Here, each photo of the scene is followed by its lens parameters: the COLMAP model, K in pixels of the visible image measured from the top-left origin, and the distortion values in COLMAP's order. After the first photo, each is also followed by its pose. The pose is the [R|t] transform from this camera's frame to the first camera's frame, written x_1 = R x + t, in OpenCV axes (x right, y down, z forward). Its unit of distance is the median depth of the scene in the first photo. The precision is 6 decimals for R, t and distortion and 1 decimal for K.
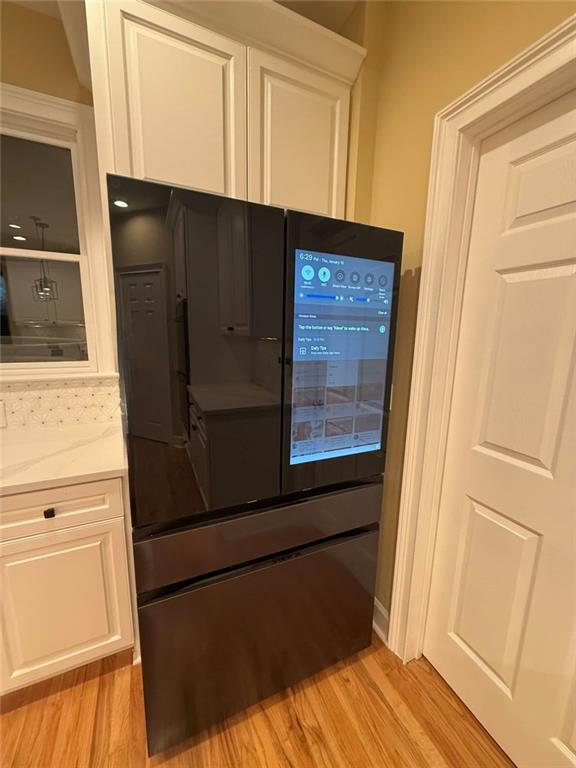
lens RADIAL K [[305.1, 0, 289.0], [0, 305.1, 389.2], [0, 0, 1]] dist [-0.001080, 0.001105]
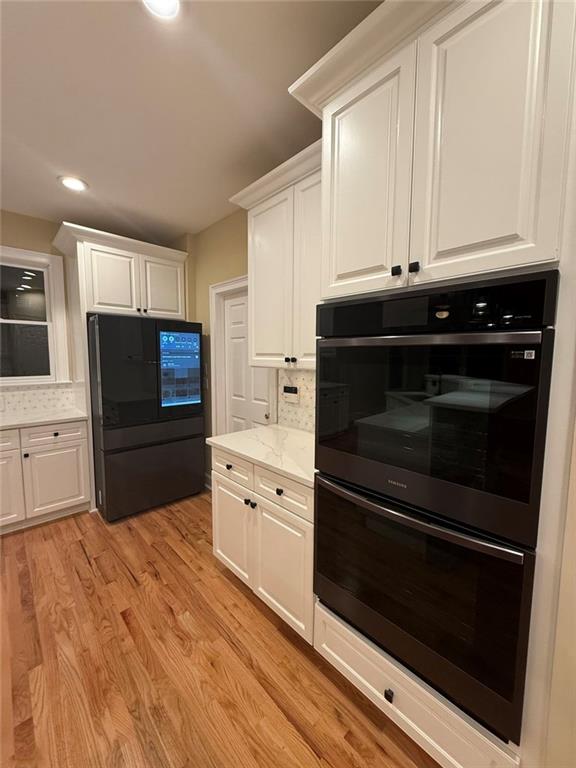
lens RADIAL K [[305.1, 0, 286.8], [0, 305.1, 384.2], [0, 0, 1]] dist [-0.001080, 0.001105]
pose [[0.948135, -0.045444, 0.314603, 0.200283], [0.074267, 0.994005, -0.080240, 0.328540], [-0.309070, 0.099443, 0.945826, -1.826370]]
